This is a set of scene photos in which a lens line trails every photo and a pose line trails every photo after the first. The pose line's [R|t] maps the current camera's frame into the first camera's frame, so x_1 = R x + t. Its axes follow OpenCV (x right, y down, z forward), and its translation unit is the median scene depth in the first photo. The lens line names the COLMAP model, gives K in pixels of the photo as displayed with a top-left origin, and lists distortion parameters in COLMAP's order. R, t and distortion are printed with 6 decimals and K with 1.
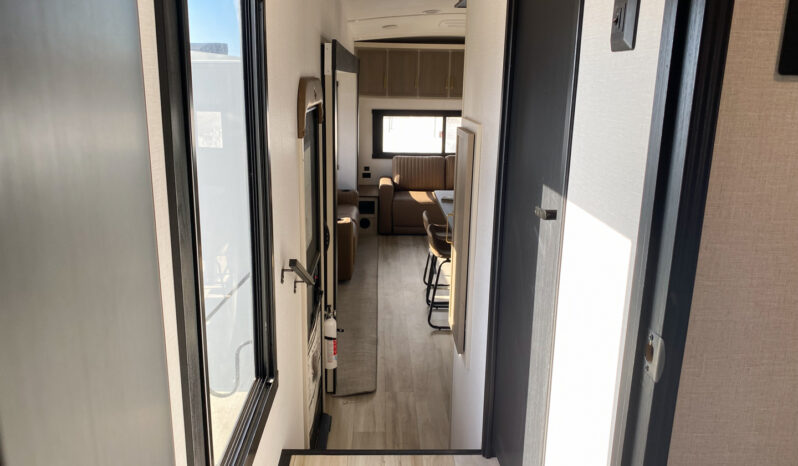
lens RADIAL K [[601.8, 0, 400.3], [0, 601.8, 219.4], [0, 0, 1]] dist [0.032138, -0.008664]
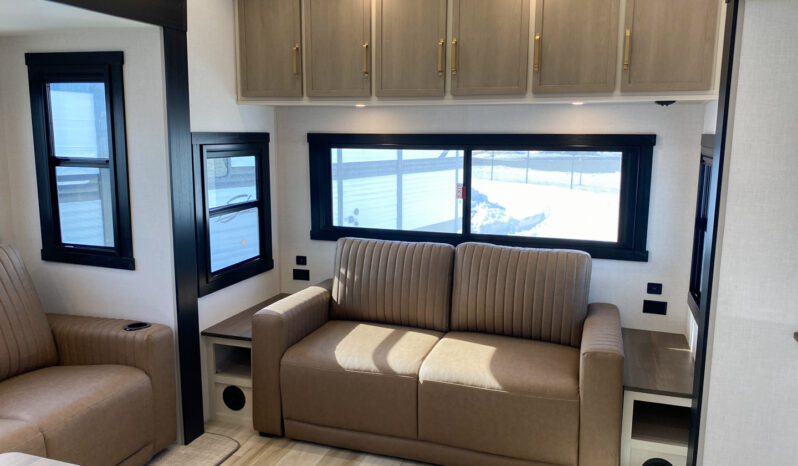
lens RADIAL K [[598.8, 0, 389.1], [0, 598.8, 231.1], [0, 0, 1]] dist [0.153808, -0.279609]
pose [[0.937934, 0.040931, -0.344389, 0.169990], [-0.066353, 0.995846, -0.062354, -0.083301], [0.340406, 0.081335, 0.936754, 0.589393]]
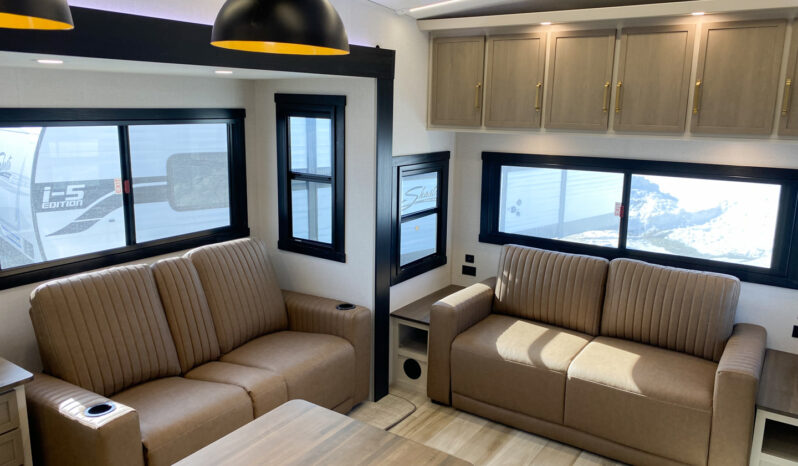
lens RADIAL K [[601.8, 0, 400.3], [0, 601.8, 219.4], [0, 0, 1]] dist [0.032138, -0.008664]
pose [[0.822634, 0.105149, -0.558764, 0.194531], [-0.133441, 0.991007, -0.009969, -0.106727], [0.552691, 0.082763, 0.829267, 0.516712]]
